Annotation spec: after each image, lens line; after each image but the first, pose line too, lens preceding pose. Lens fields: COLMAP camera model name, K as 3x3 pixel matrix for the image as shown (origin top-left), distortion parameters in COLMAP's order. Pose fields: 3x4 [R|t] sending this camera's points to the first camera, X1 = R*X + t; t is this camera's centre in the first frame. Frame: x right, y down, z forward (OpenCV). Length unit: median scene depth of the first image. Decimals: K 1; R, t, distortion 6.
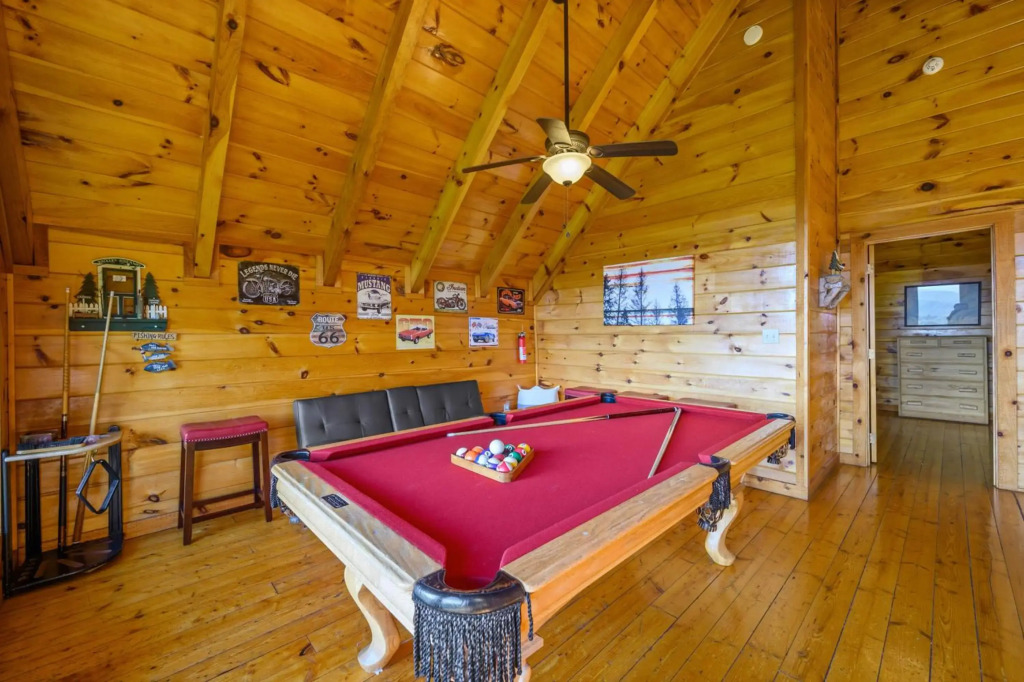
lens RADIAL K [[438.4, 0, 512.0], [0, 438.4, 341.0], [0, 0, 1]] dist [-0.000734, -0.000184]
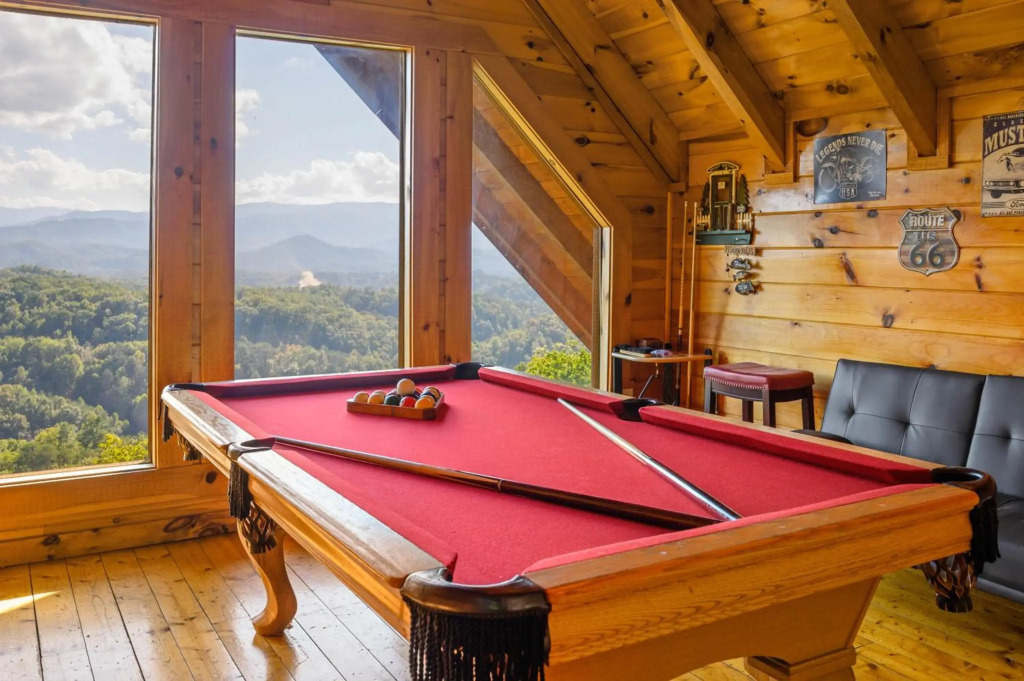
lens RADIAL K [[905.7, 0, 512.0], [0, 905.7, 340.5], [0, 0, 1]] dist [-0.002584, -0.000829]
pose [[-0.265314, 0.101505, -0.958804, 0.822680], [-0.013409, 0.993958, 0.108937, -0.019728], [0.964069, 0.041759, -0.262350, 0.879283]]
